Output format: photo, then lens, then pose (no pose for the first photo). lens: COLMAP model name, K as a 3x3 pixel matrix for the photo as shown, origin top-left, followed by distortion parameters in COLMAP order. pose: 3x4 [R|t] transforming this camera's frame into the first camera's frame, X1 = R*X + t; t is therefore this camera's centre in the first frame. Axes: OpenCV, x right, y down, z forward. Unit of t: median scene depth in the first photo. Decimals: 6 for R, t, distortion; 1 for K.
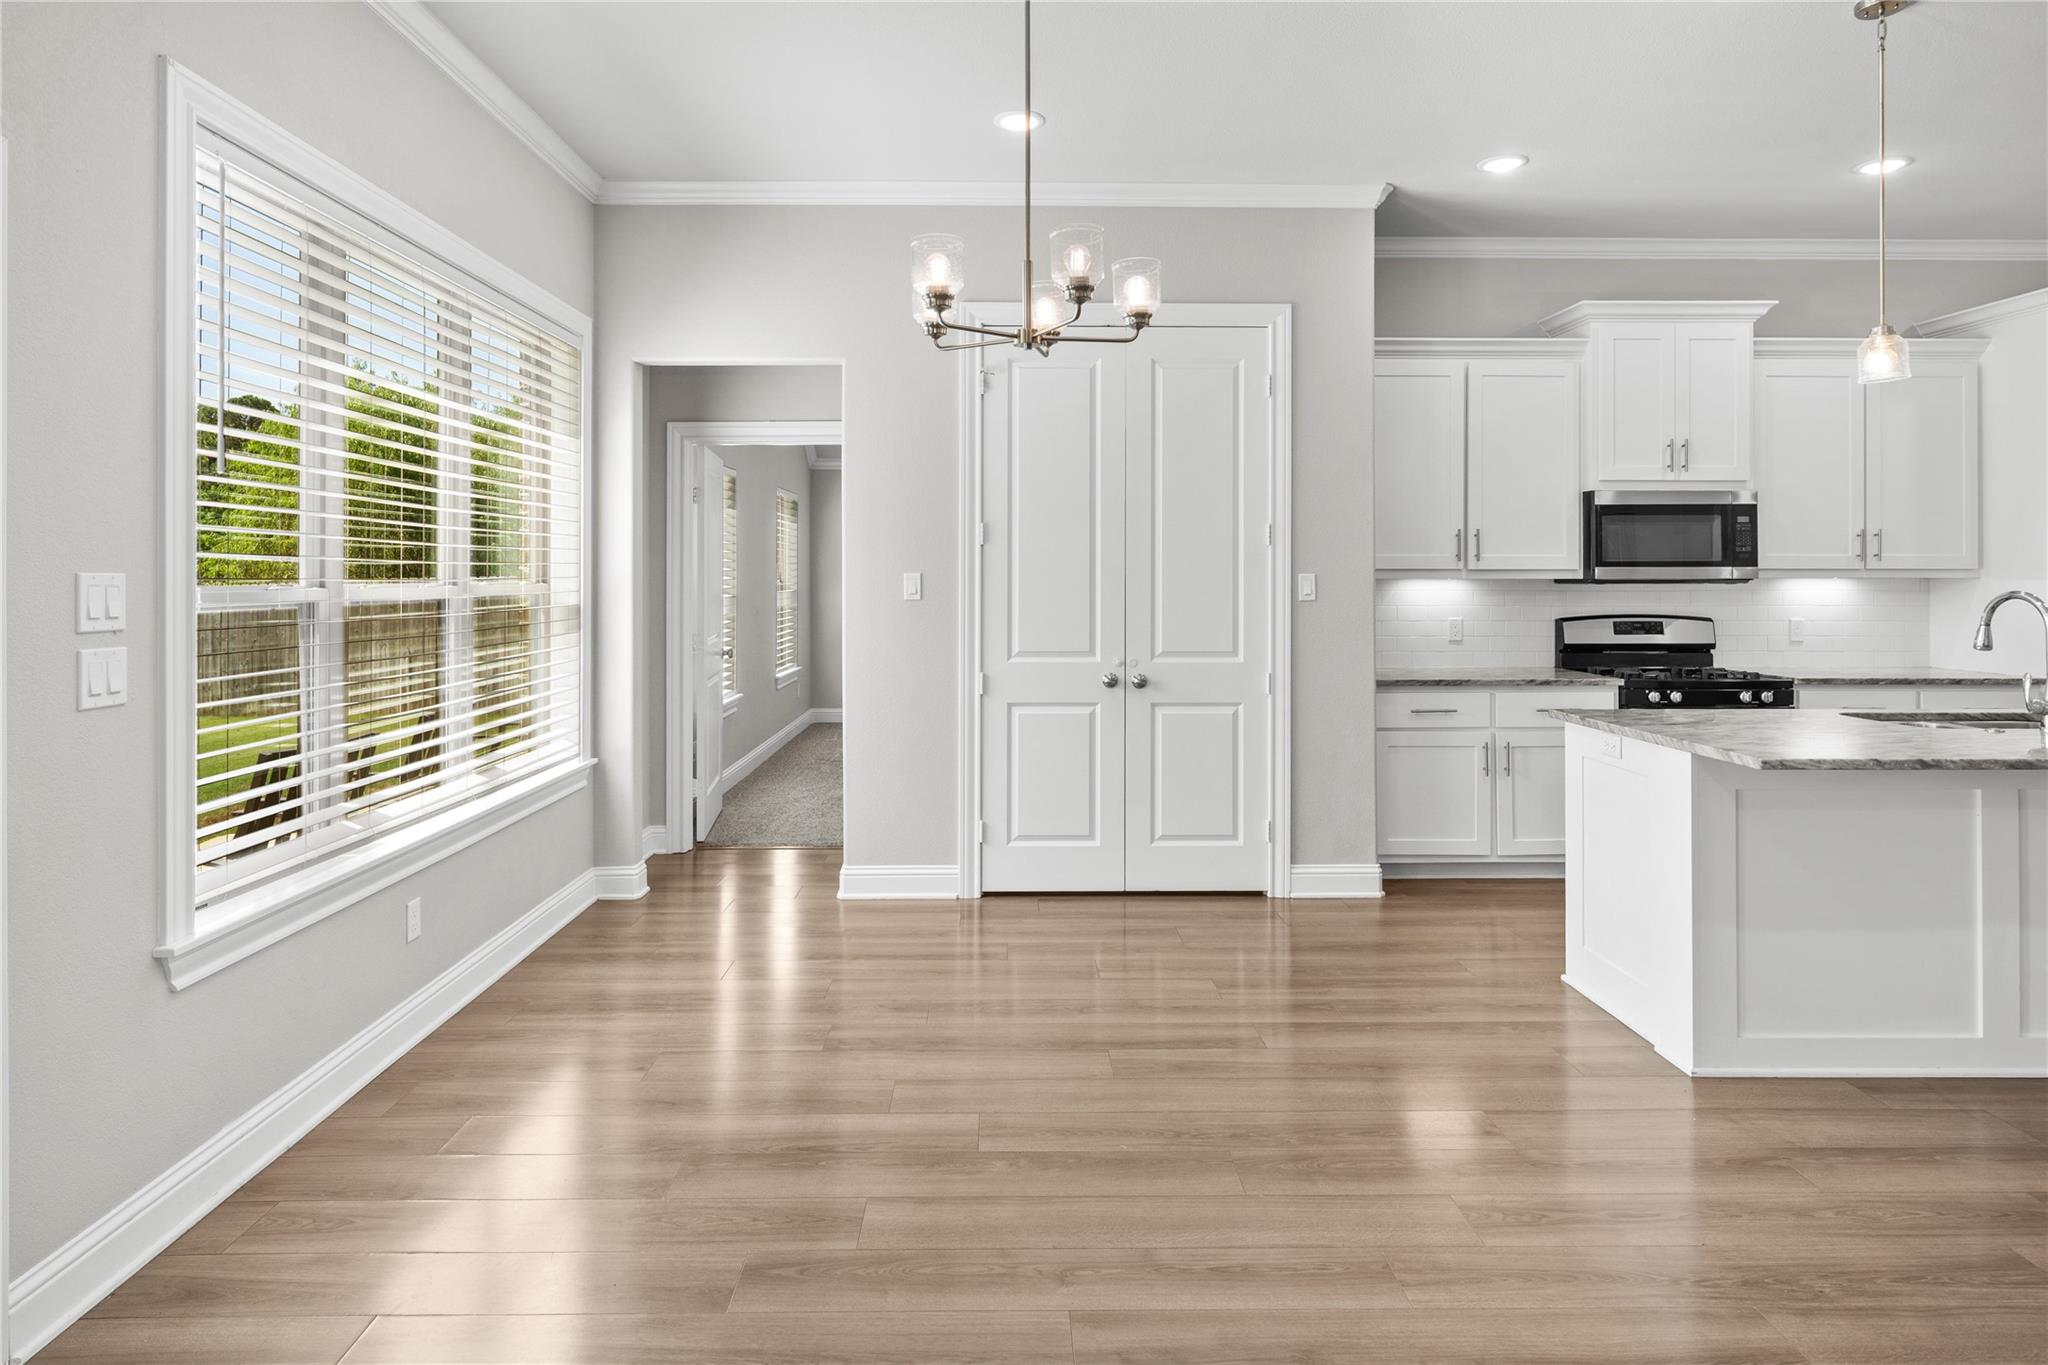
lens RADIAL K [[1137.9, 0, 1020.1], [0, 1137.9, 562.9], [0, 0, 1]] dist [0.004330, 0.000319]
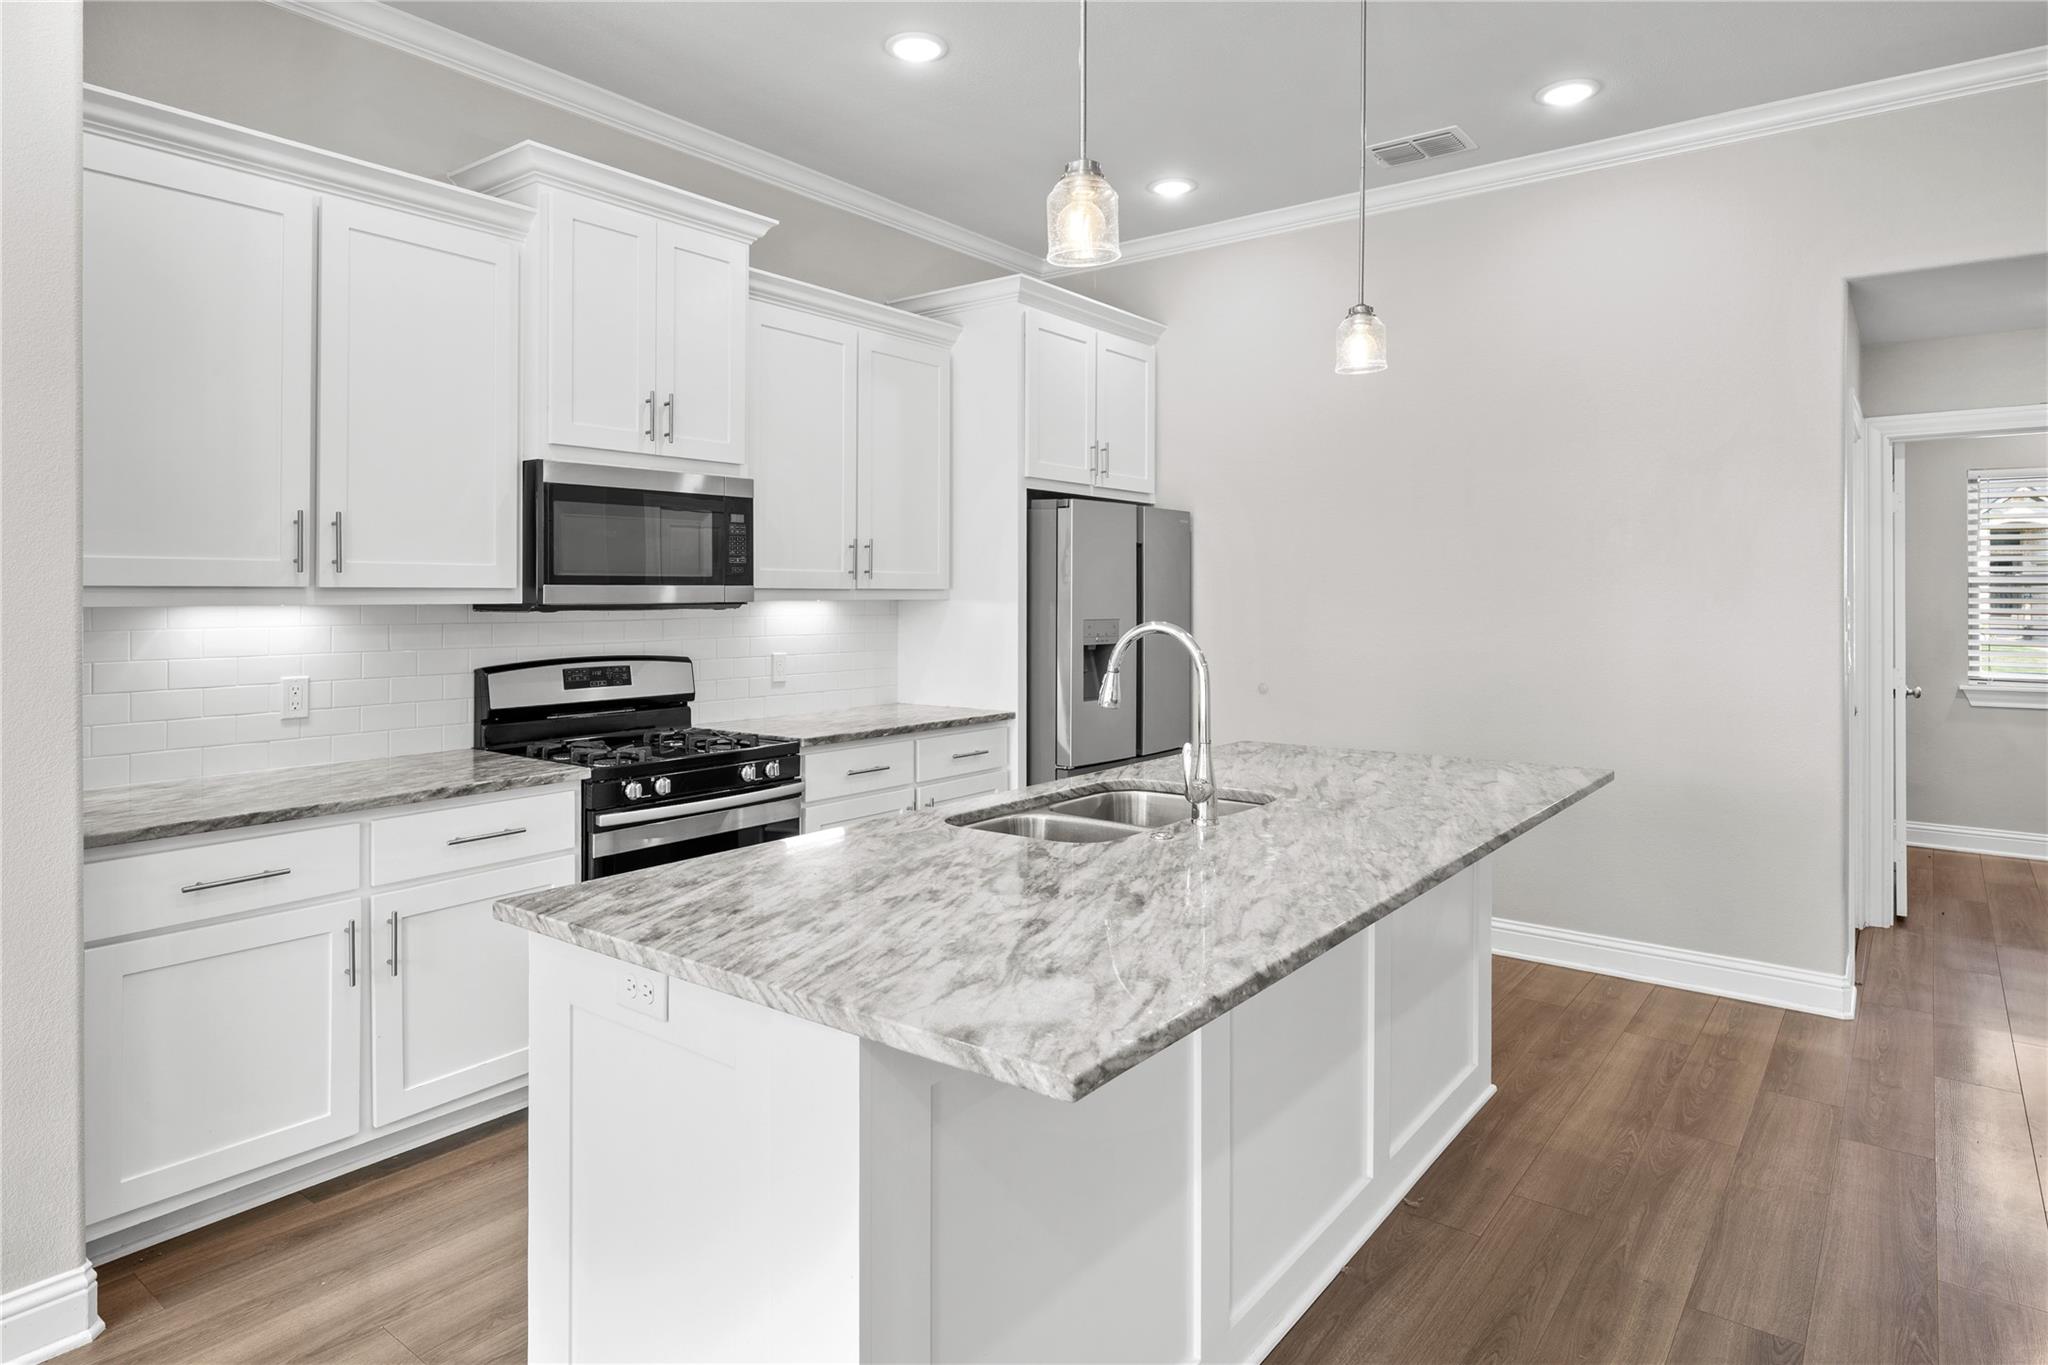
lens RADIAL K [[1167.4, 0, 994.0], [0, 1167.4, 590.5], [0, 0, 1]] dist [0.001159, 0.000776]
pose [[0.635419, 0.001746, 0.772165, 0.174835], [-0.007191, 0.999967, 0.003656, 0.002880], [-0.772134, -0.007875, 0.635411, 0.414683]]
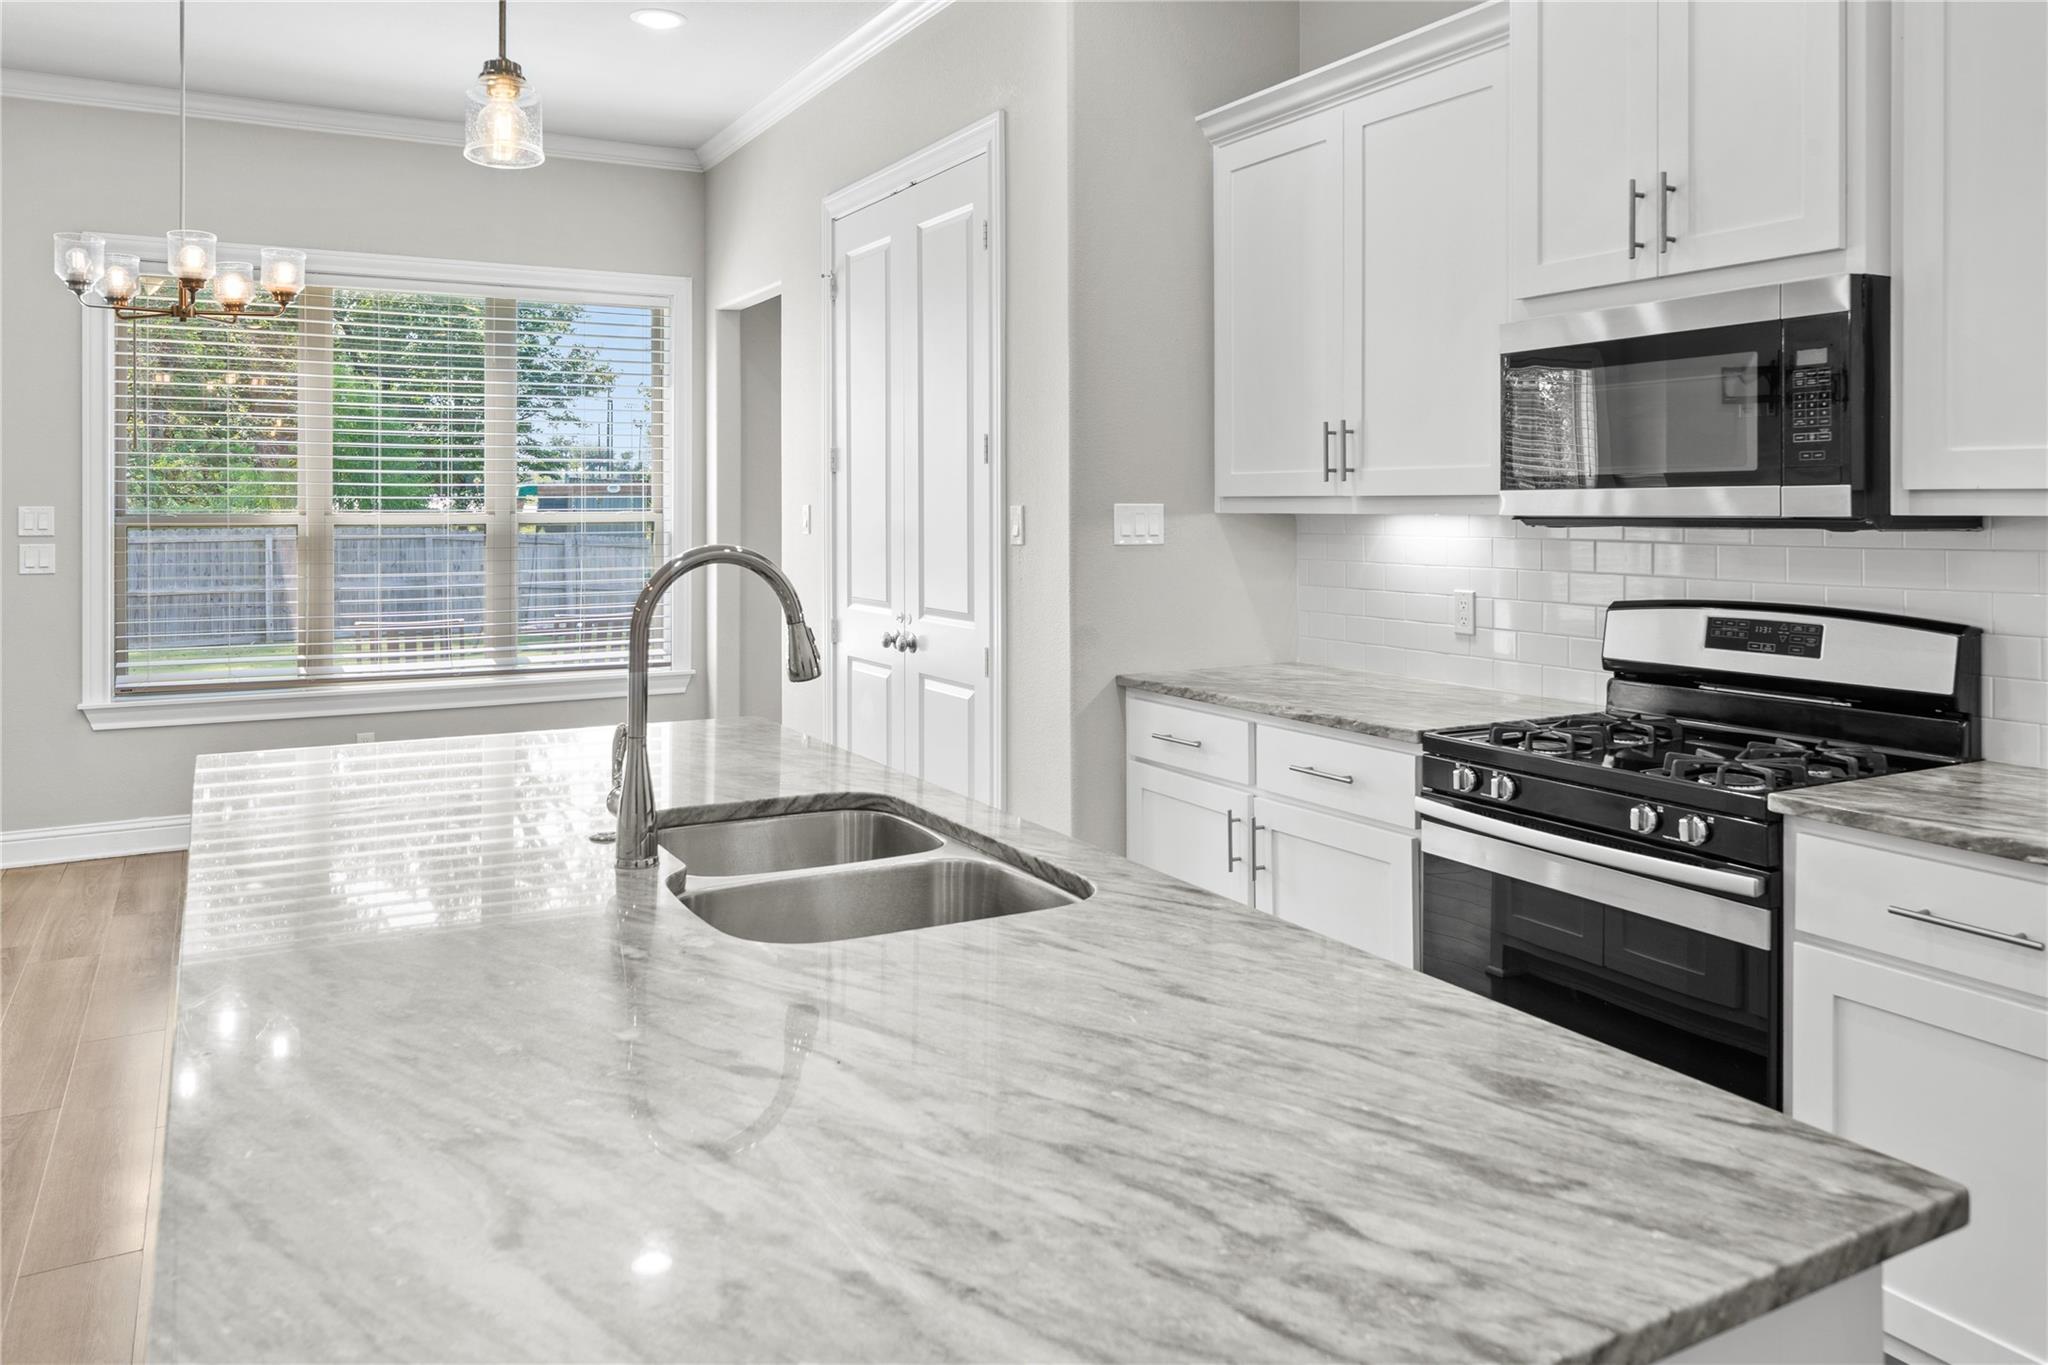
lens RADIAL K [[1435.6, 0, 1026.4], [0, 1435.6, 516.6], [0, 0, 1]] dist [0.002339, 0.000096]
pose [[0.476091, 0.005750, -0.879377, 0.922727], [0.009669, 0.999884, 0.011773, 0.005753], [0.879343, -0.014107, 0.475980, 0.553135]]
